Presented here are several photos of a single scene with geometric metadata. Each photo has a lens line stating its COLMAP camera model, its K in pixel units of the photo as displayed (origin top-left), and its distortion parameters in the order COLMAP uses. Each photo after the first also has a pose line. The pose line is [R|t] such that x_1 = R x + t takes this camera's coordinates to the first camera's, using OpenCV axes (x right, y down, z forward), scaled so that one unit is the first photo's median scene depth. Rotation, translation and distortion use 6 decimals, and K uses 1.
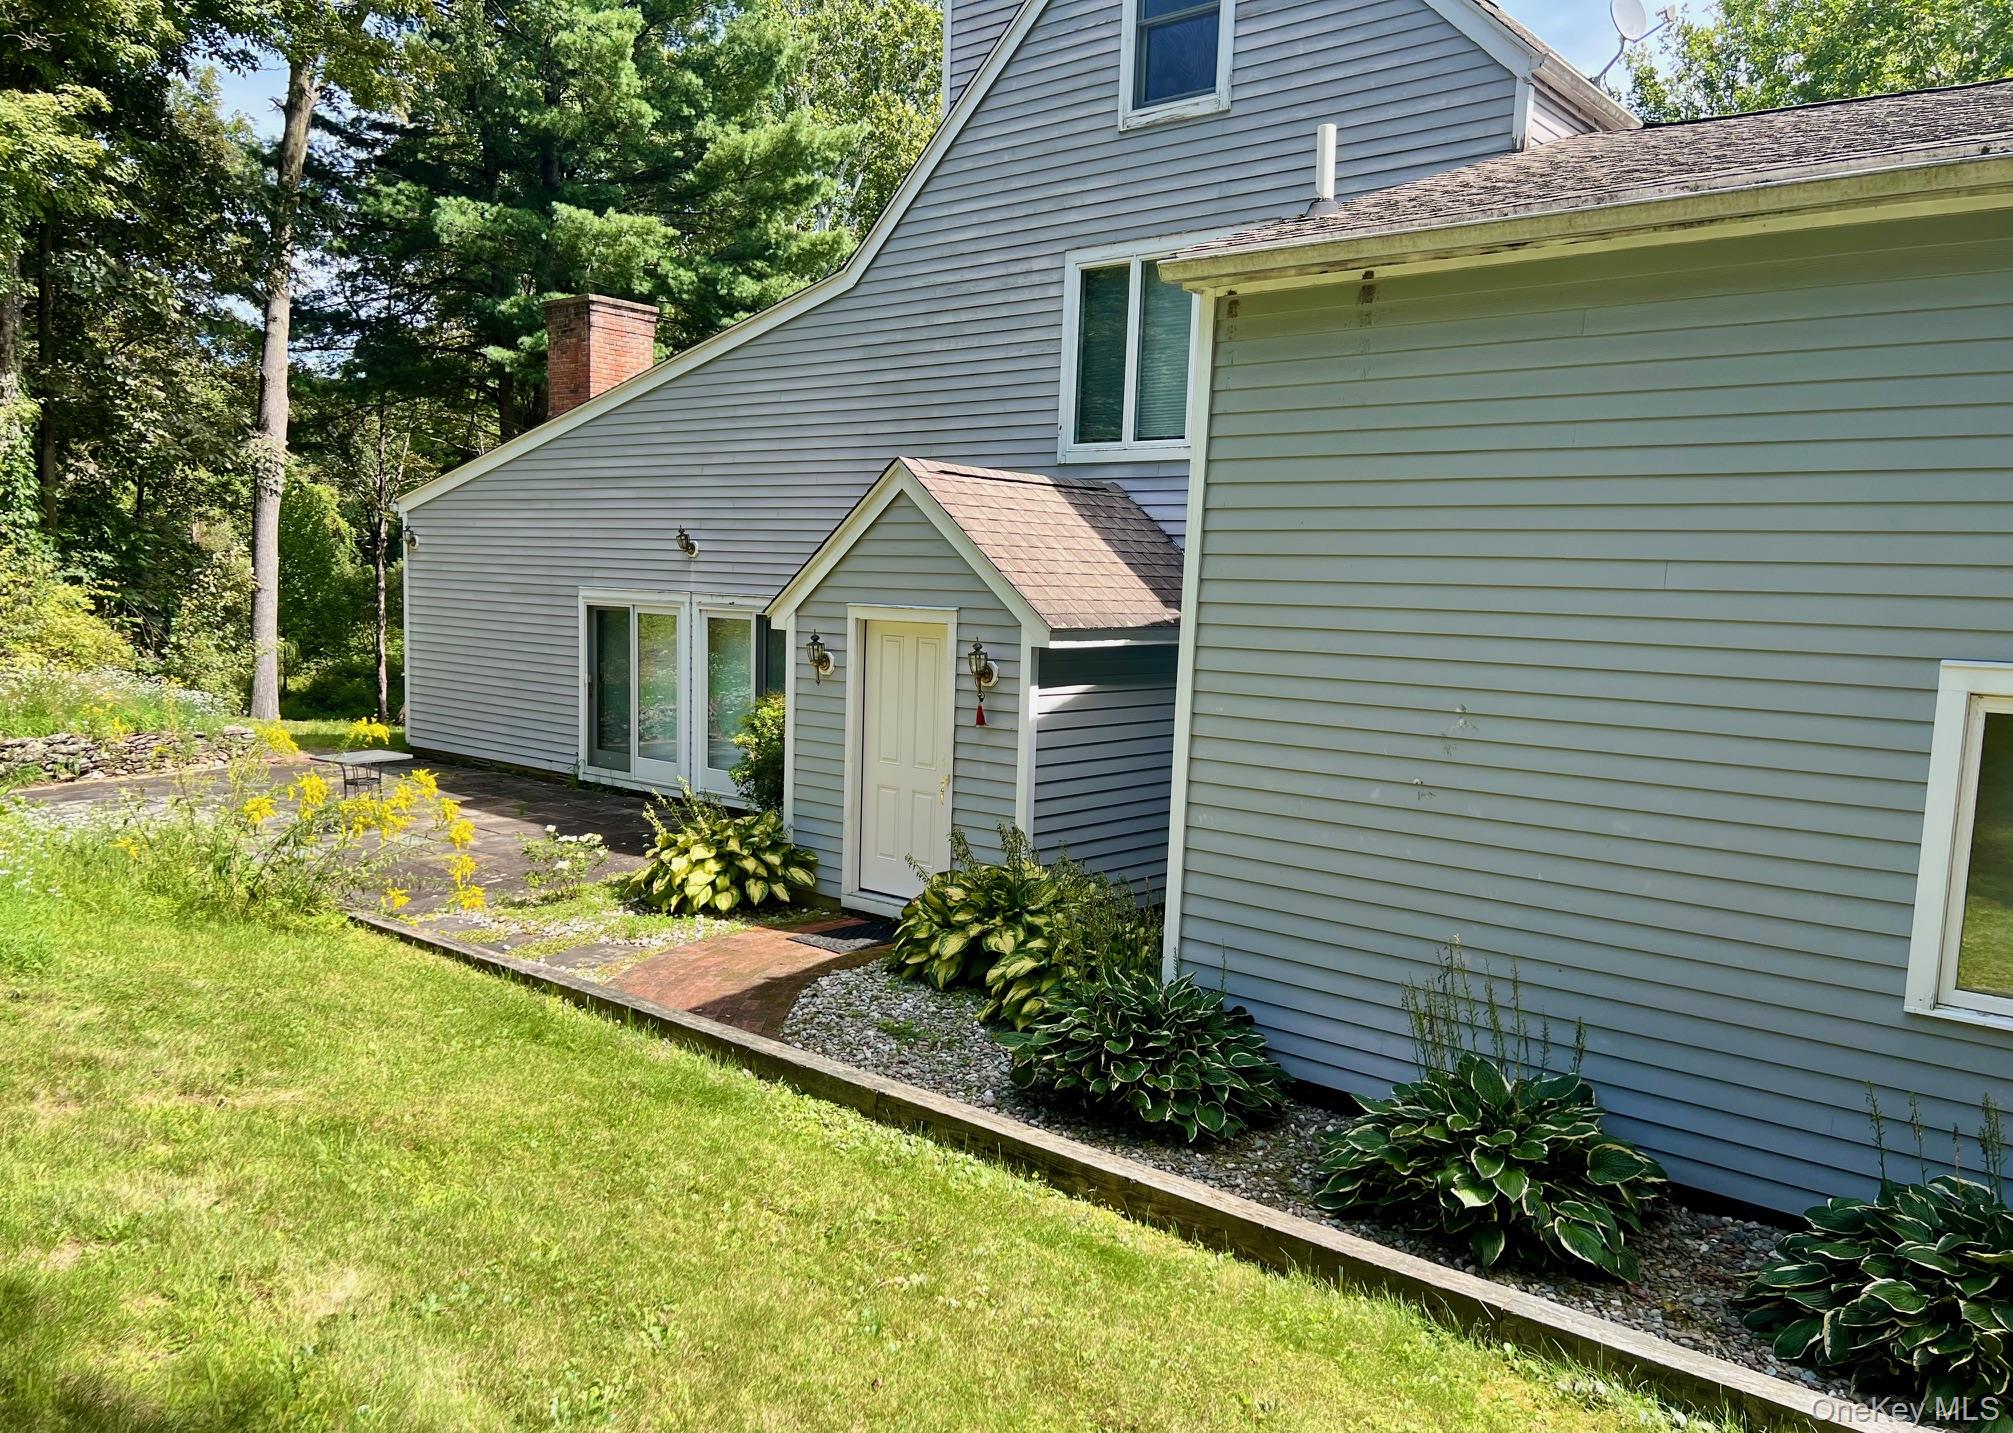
lens RADIAL K [[1495.9, 0, 1000.9], [0, 1495.9, 792.9], [0, 0, 1]] dist [0.042980, -0.024242]
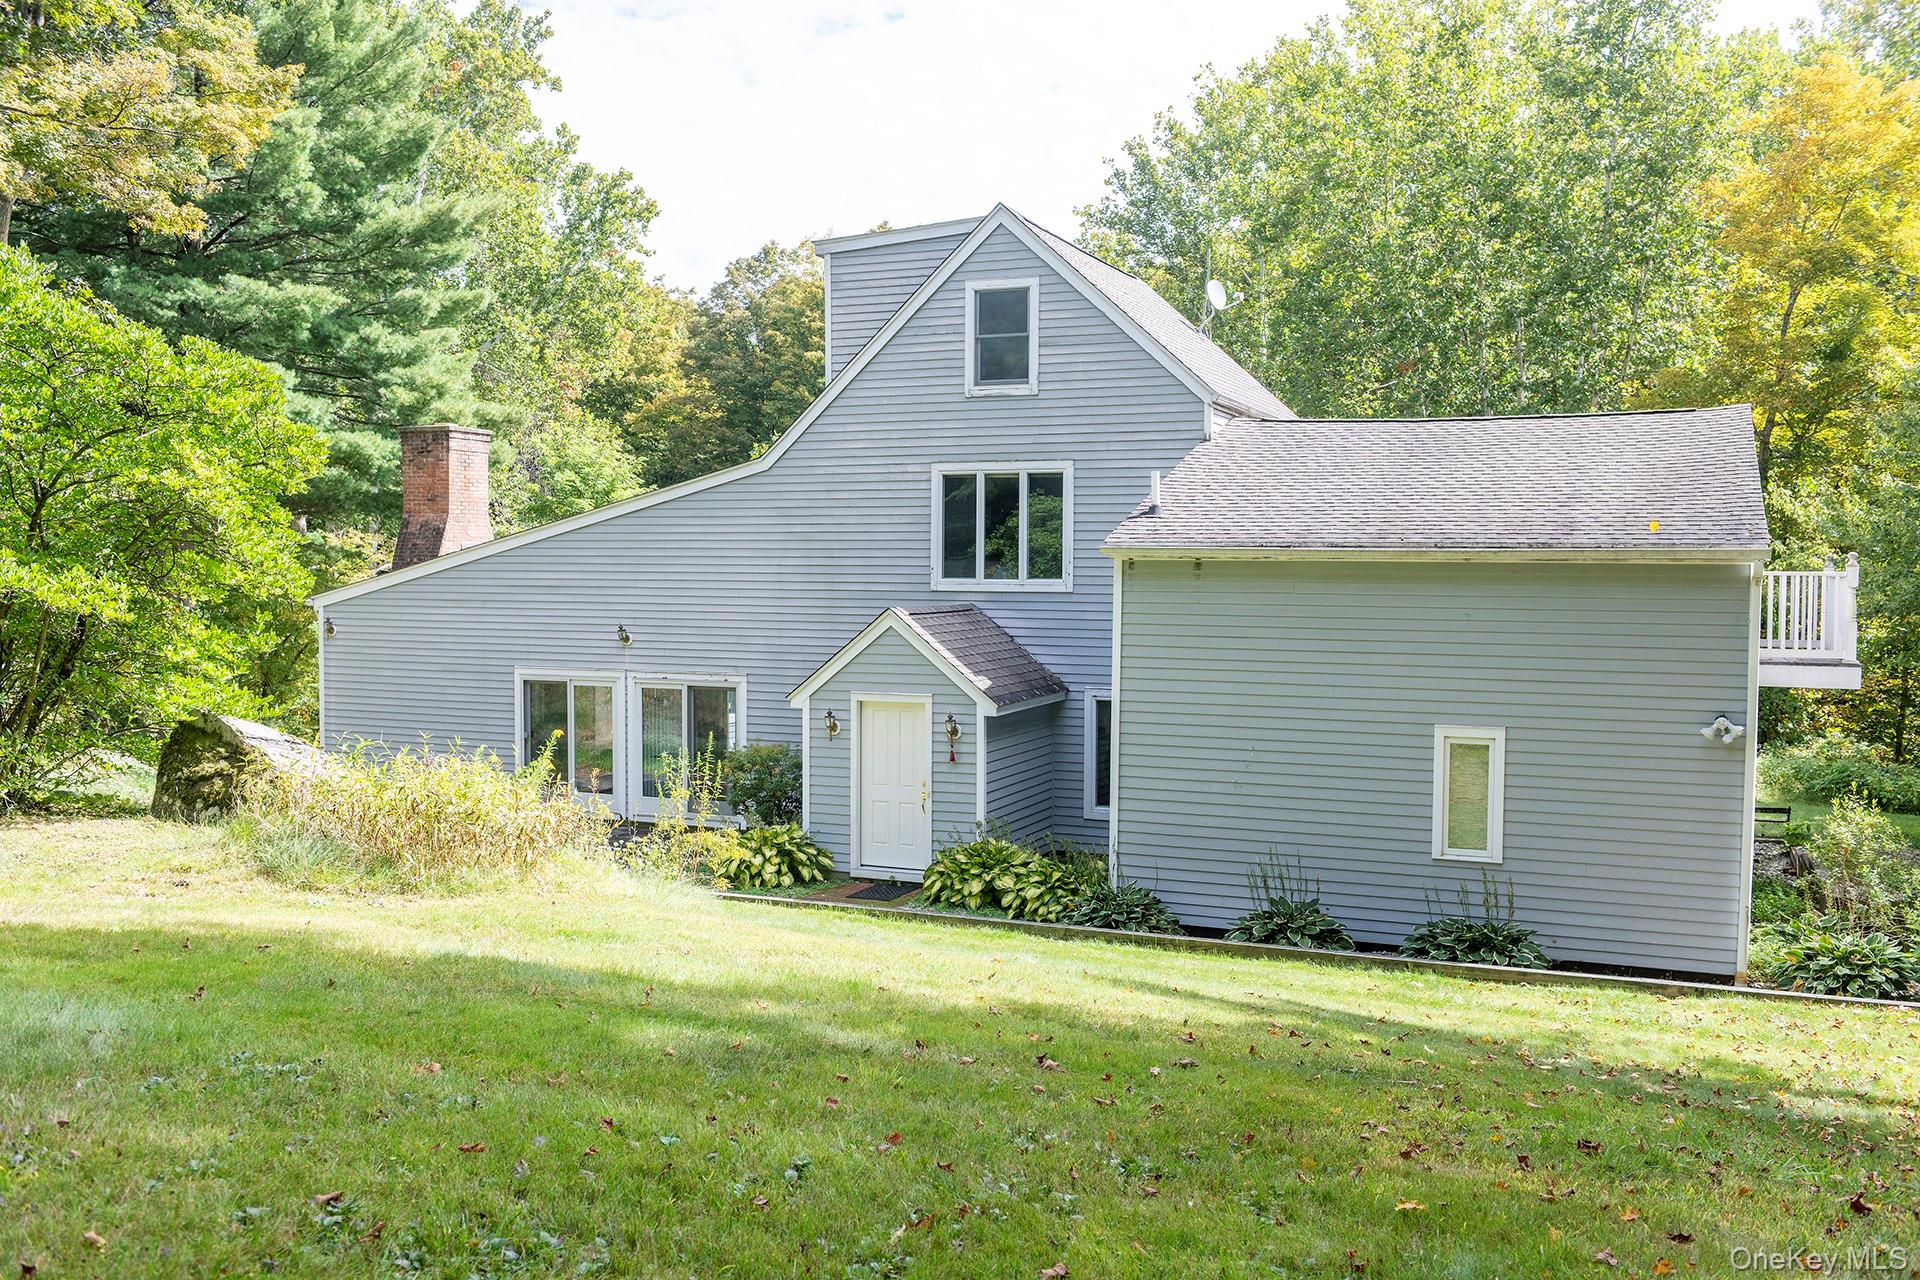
lens RADIAL K [[1653.3, 0, 966.1], [0, 1653.3, 636.9], [0, 0, 1]] dist [-0.011482, -0.003264]
pose [[0.954890, -0.041354, 0.294066, -0.366086], [0.067461, 0.994574, -0.079192, -0.023858], [-0.289196, 0.095458, 0.952499, -0.557034]]
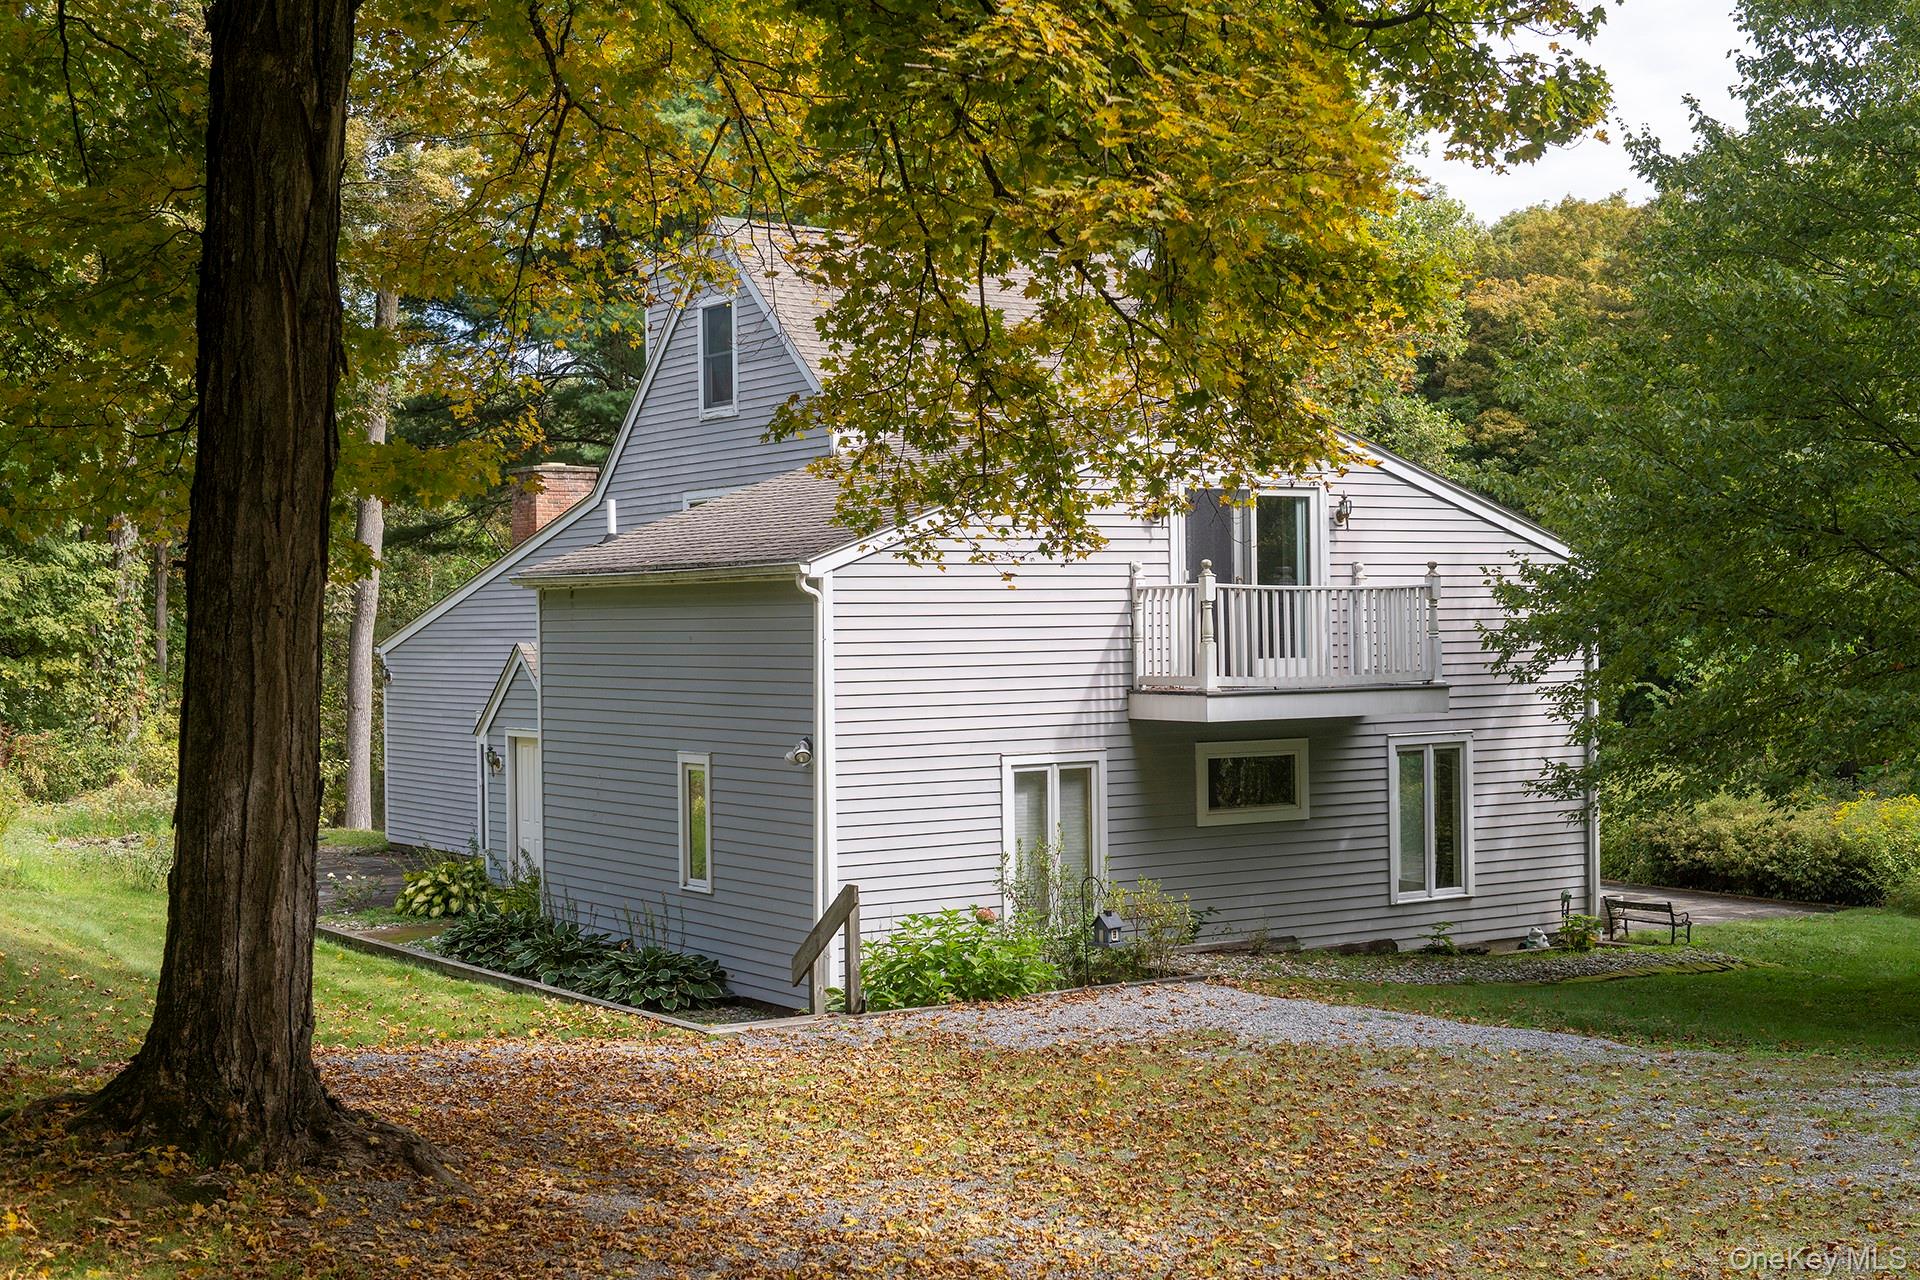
lens RADIAL K [[2521.0, 0, 962.5], [0, 2521.0, 632.3], [0, 0, 1]] dist [0.110777, 0.000000]
pose [[0.956493, -0.049024, -0.287608, 0.850429], [0.009450, 0.990470, -0.137401, 0.113386], [0.291603, 0.128705, 0.947841, -1.087604]]
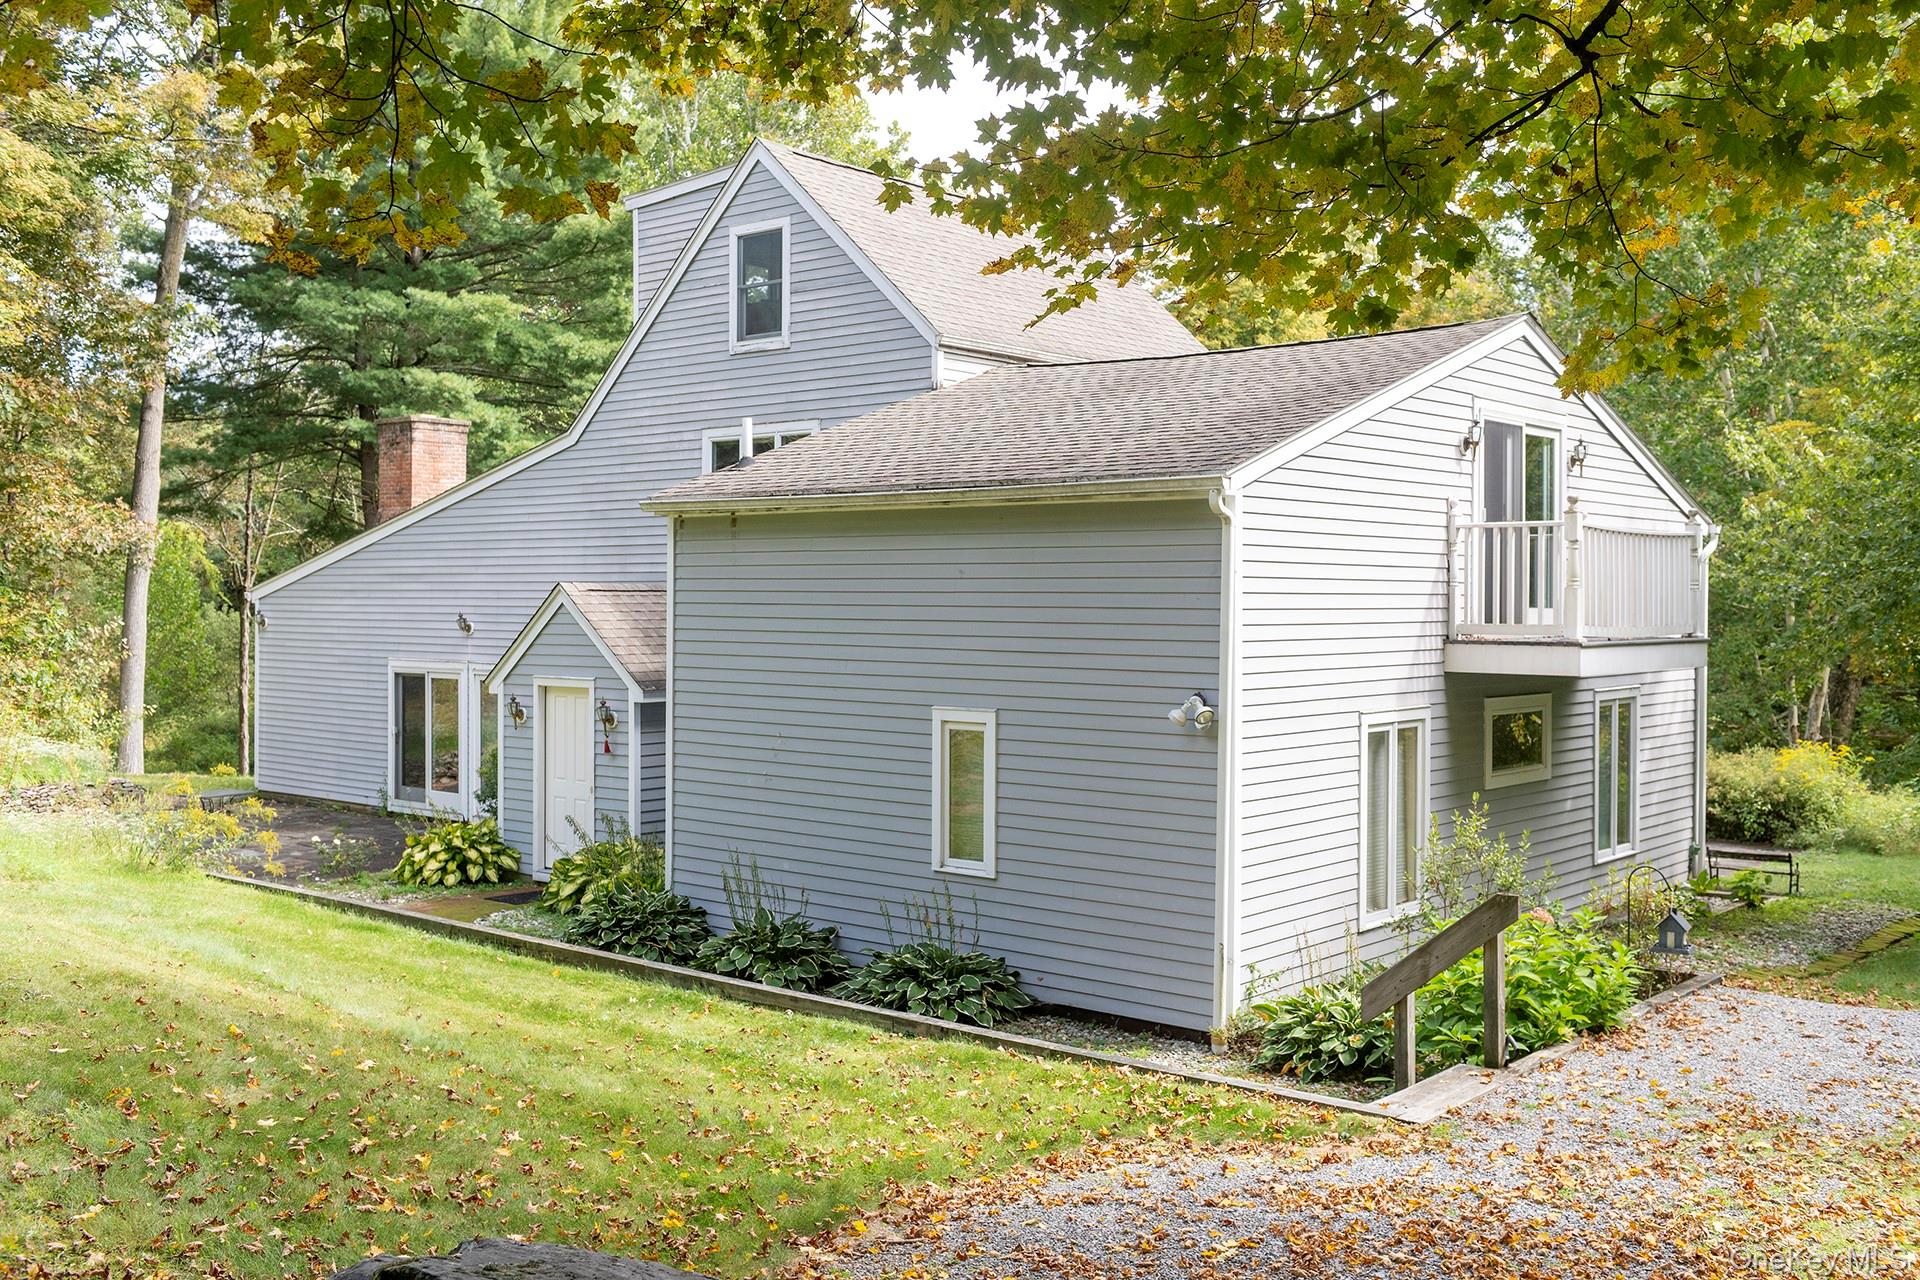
lens RADIAL K [[1803.7, 0, 974.1], [0, 1803.7, 601.6], [0, 0, 1]] dist [0.019041, 0.000000]
pose [[0.999448, -0.032423, -0.007174, 0.254263], [0.031154, 0.990298, -0.135422, 0.042743], [0.011495, 0.135124, 0.990762, -0.577936]]
